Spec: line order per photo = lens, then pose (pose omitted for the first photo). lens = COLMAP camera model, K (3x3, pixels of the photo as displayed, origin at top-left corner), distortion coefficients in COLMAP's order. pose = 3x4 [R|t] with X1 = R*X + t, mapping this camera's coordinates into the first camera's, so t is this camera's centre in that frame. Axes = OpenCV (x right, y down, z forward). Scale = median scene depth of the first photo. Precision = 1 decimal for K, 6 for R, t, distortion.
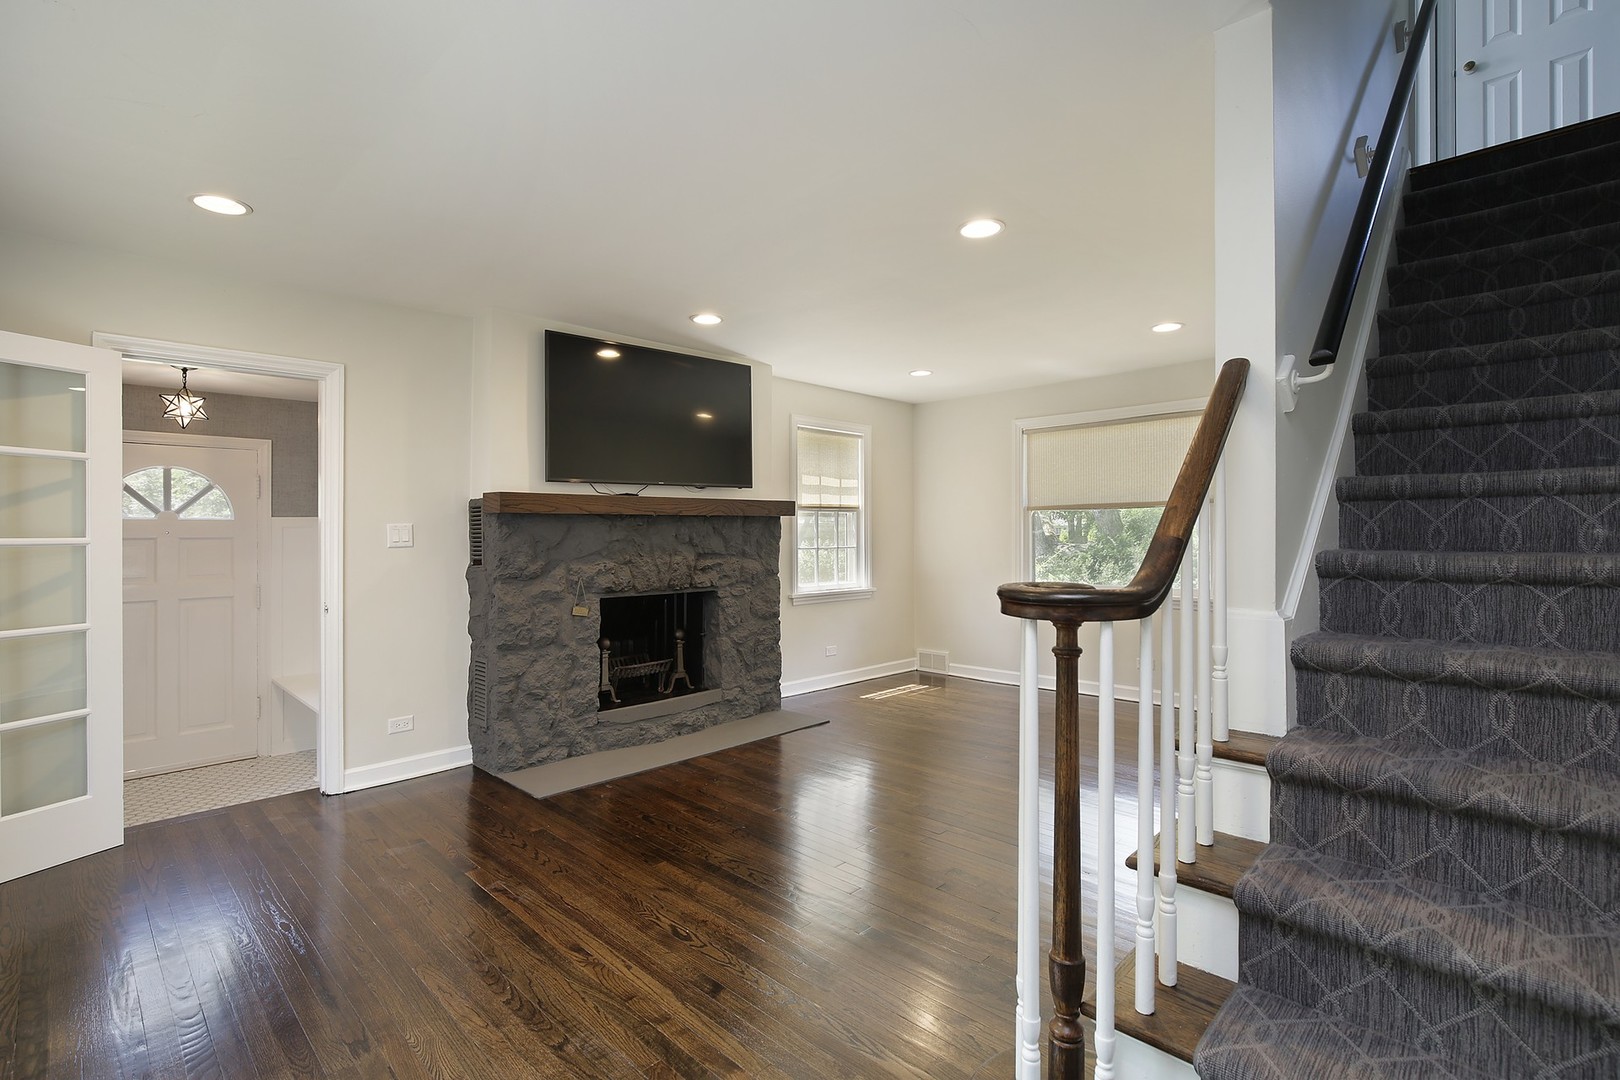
lens RADIAL K [[738.9, 0, 797.8], [0, 738.9, 529.3], [0, 0, 1]] dist [-0.009142, 0.001931]
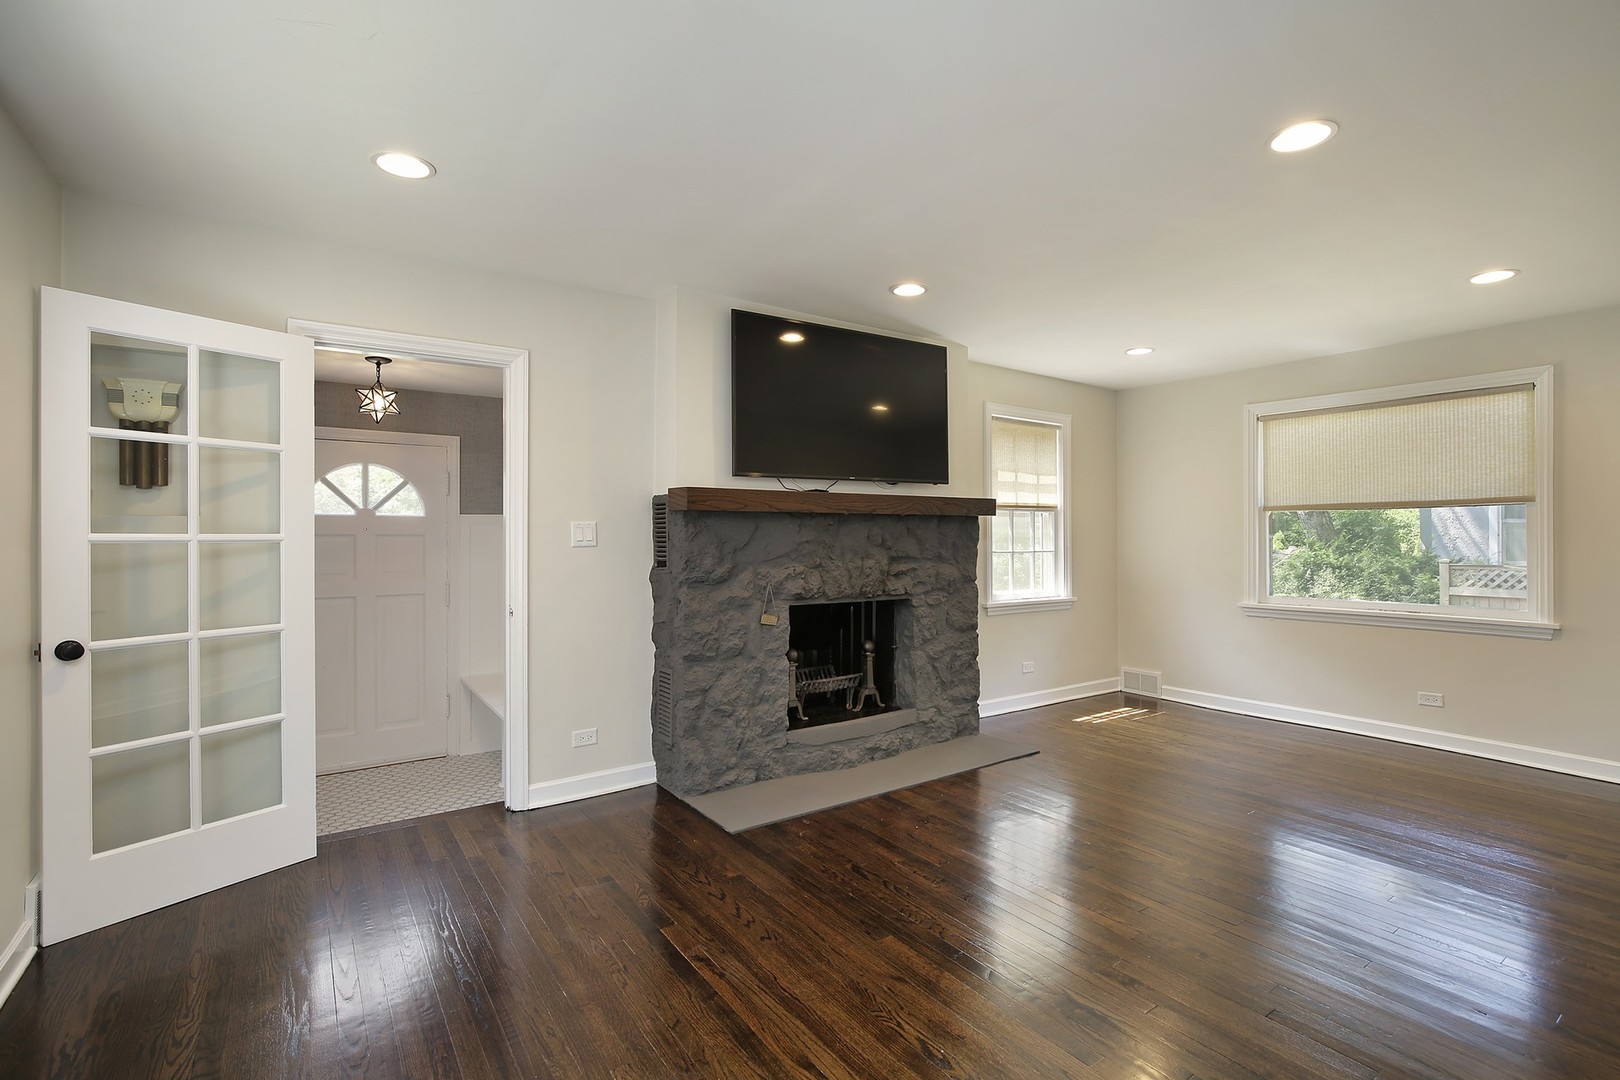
lens RADIAL K [[738.9, 0, 819.9], [0, 738.9, 544.0], [0, 0, 1]] dist [-0.009142, 0.001931]
pose [[0.985382, 0.010850, -0.170014, -0.083440], [-0.007644, 0.999781, 0.019499, 0.000336], [0.170189, -0.017914, 0.985249, 0.126964]]
